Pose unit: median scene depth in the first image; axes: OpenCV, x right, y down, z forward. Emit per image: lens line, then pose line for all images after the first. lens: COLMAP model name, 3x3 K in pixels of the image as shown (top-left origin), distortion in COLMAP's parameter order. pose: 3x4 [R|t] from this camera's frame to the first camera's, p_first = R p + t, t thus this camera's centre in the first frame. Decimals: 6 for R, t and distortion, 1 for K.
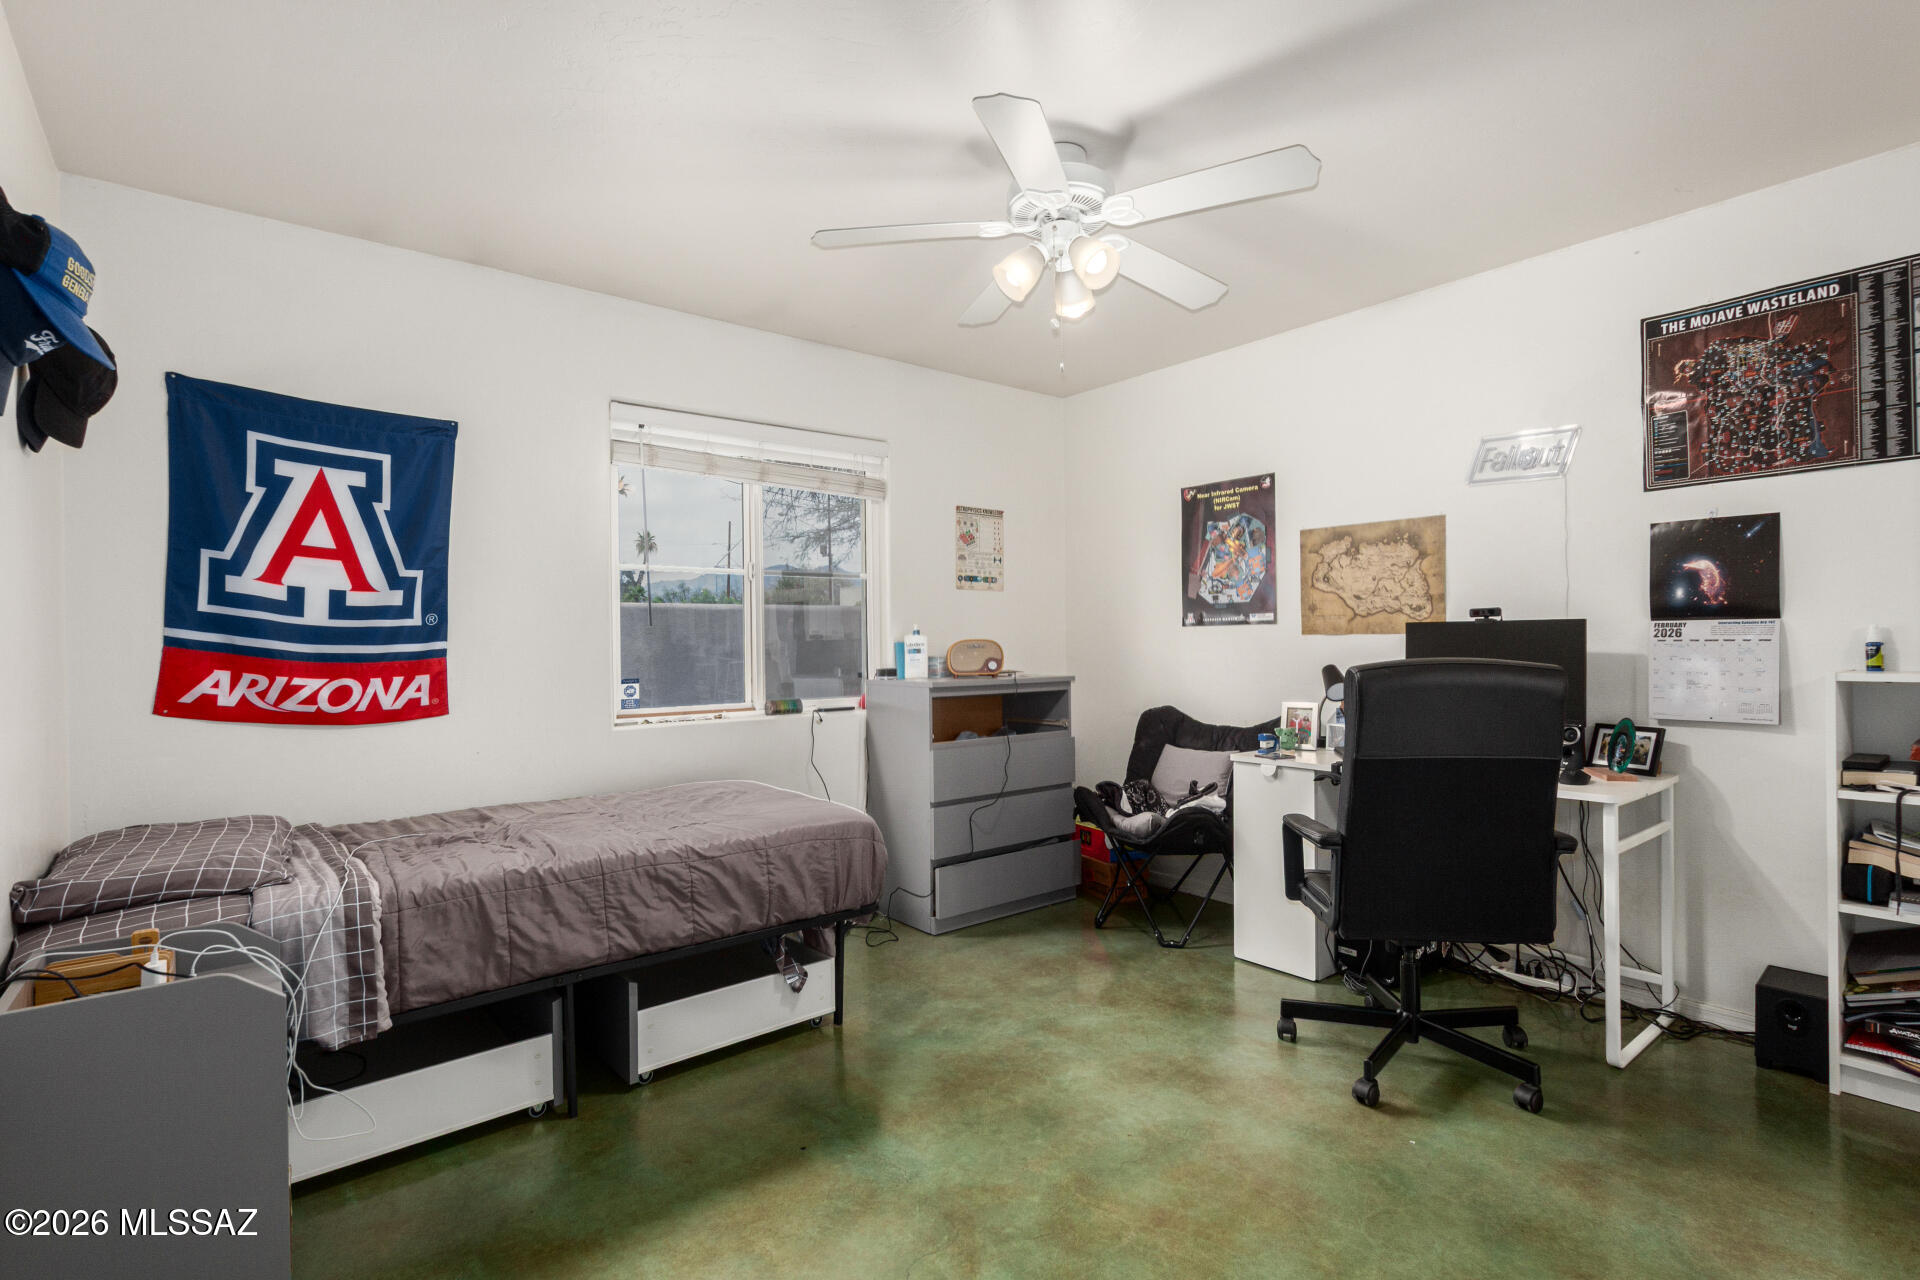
lens RADIAL K [[913.4, 0, 975.6], [0, 913.4, 640.7], [0, 0, 1]] dist [0.004891, 0.000727]
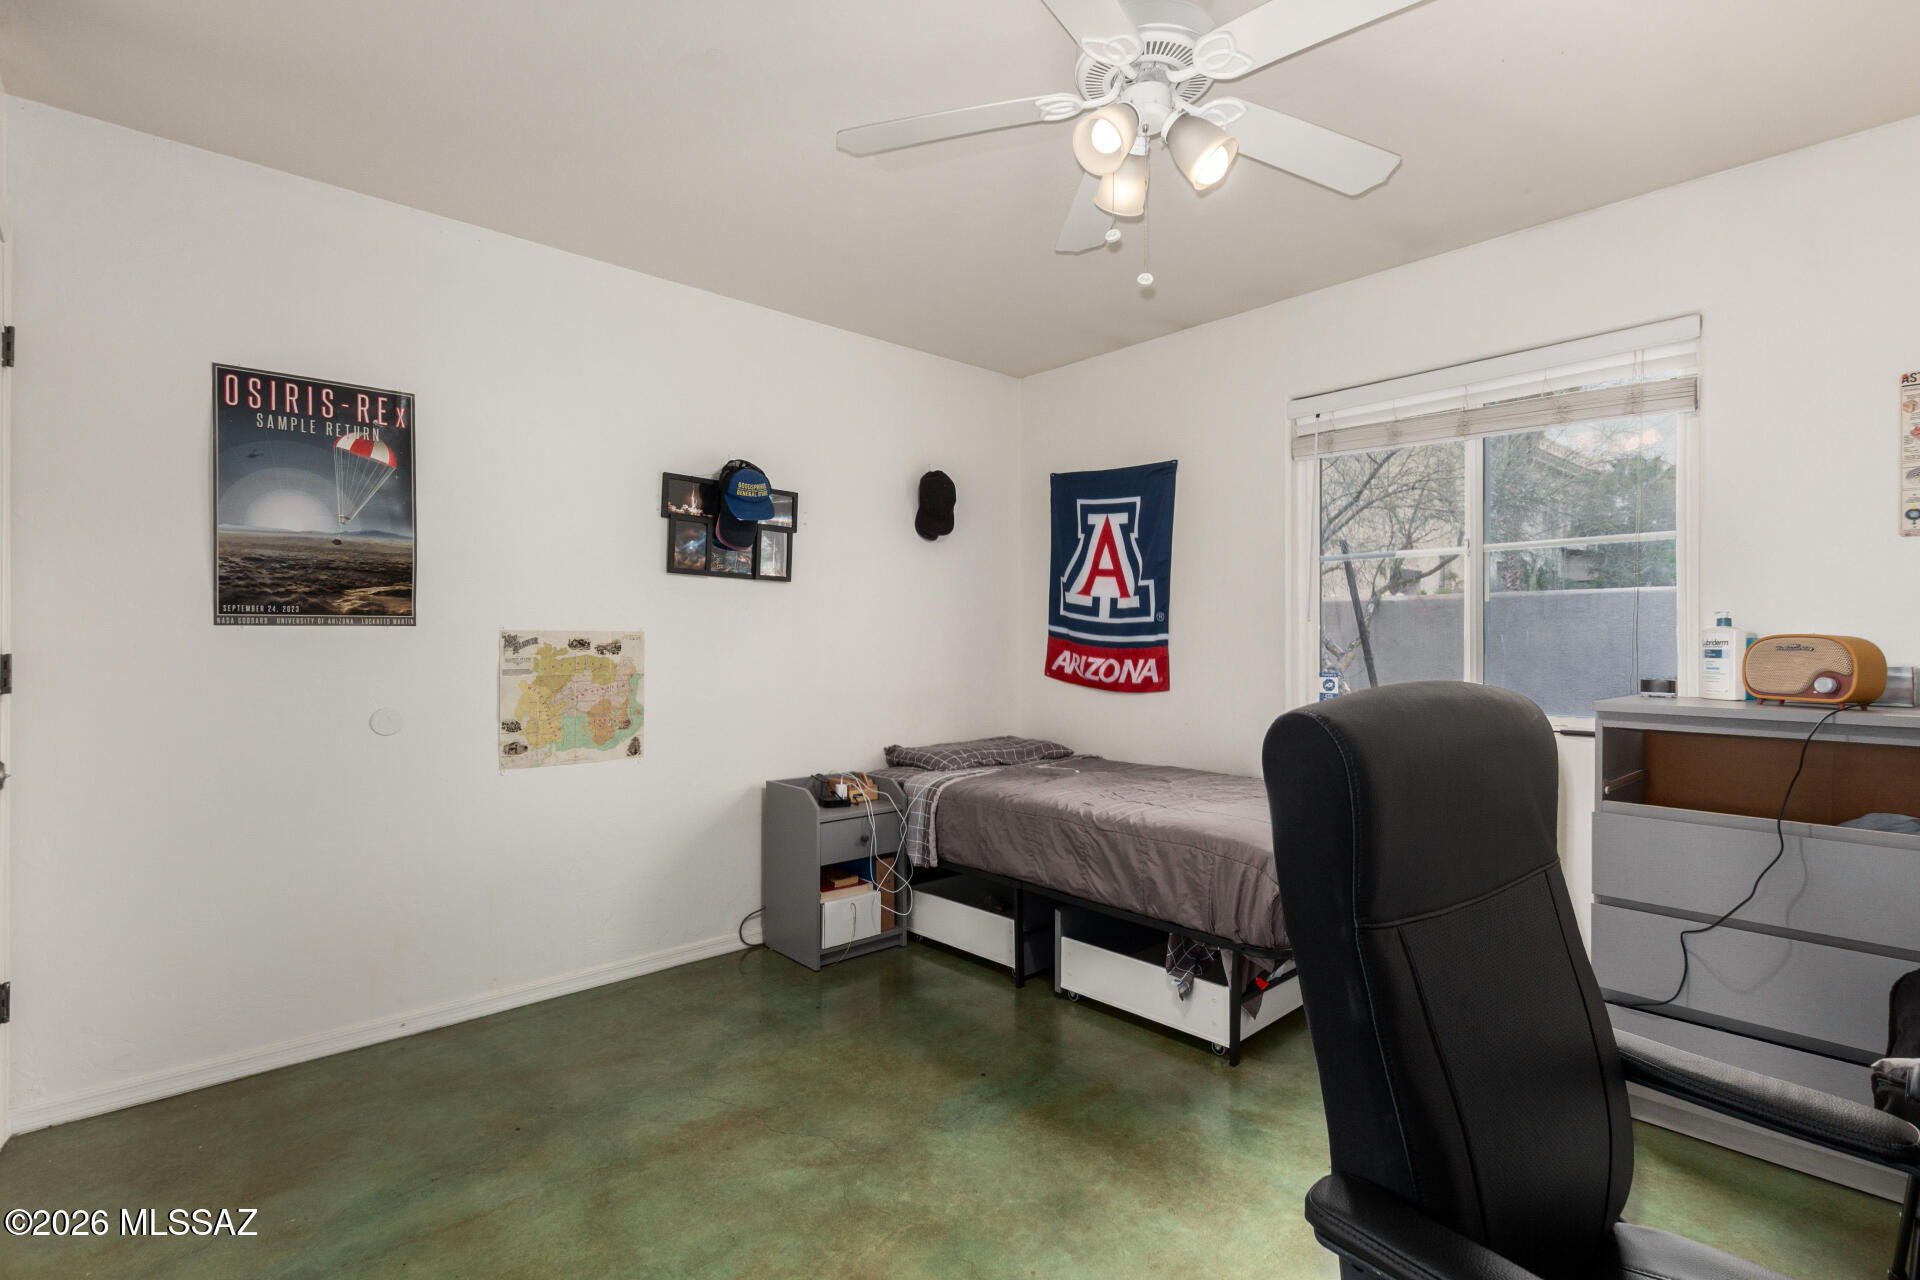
lens RADIAL K [[913.4, 0, 974.6], [0, 913.4, 638.2], [0, 0, 1]] dist [0.004891, 0.000727]
pose [[0.051480, 0.012114, -0.998601, 0.745342], [0.000892, 0.999925, 0.012176, -0.009450], [0.998674, -0.001518, 0.051465, 0.720595]]
